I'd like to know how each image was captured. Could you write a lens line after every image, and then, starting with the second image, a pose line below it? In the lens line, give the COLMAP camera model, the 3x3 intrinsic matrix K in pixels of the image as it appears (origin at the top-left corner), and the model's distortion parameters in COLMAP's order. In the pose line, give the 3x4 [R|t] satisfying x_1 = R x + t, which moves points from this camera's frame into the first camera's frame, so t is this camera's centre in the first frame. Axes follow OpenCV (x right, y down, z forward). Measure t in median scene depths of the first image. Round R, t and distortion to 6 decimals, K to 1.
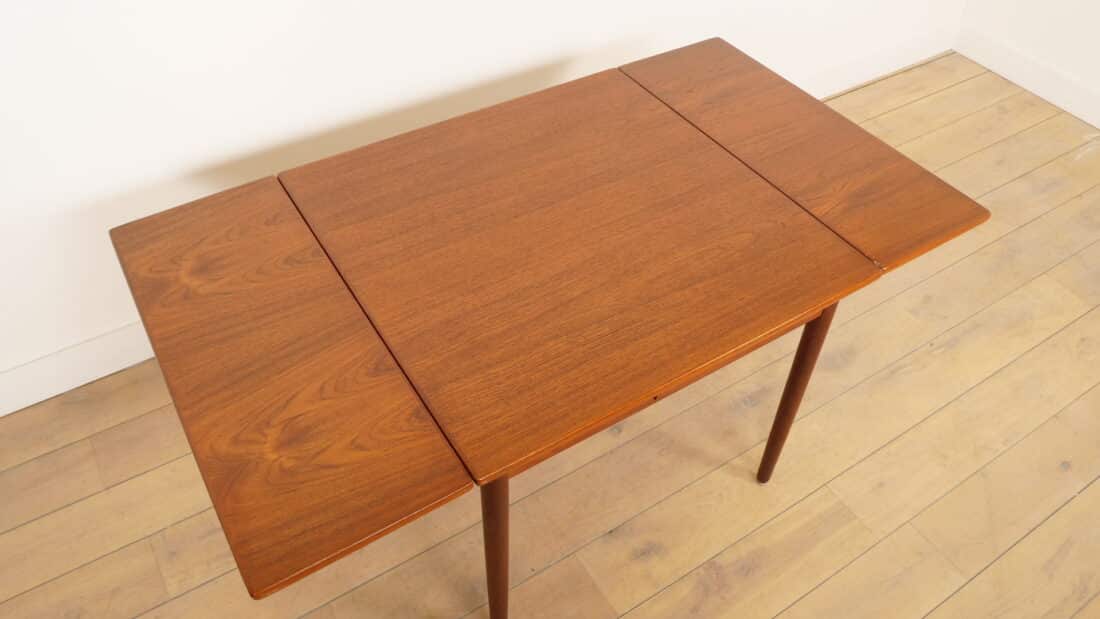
lens RADIAL K [[789.8, 0, 556.9], [0, 789.8, 309.3], [0, 0, 1]] dist [-0.027374, -0.006333]
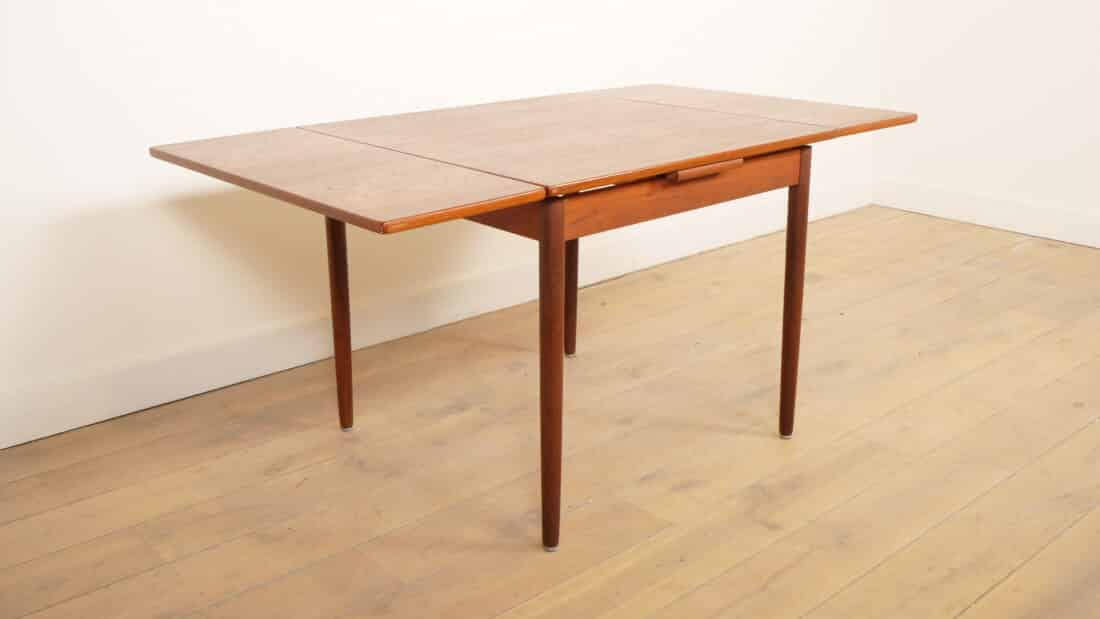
lens RADIAL K [[1061.1, 0, 547.6], [0, 1061.1, 279.7], [0, 0, 1]] dist [-0.009048, 0.000000]
pose [[0.987502, -0.065540, 0.143333, -0.266436], [0.125425, 0.877500, -0.462884, 0.818629], [-0.095438, 0.475077, 0.874753, -0.256318]]
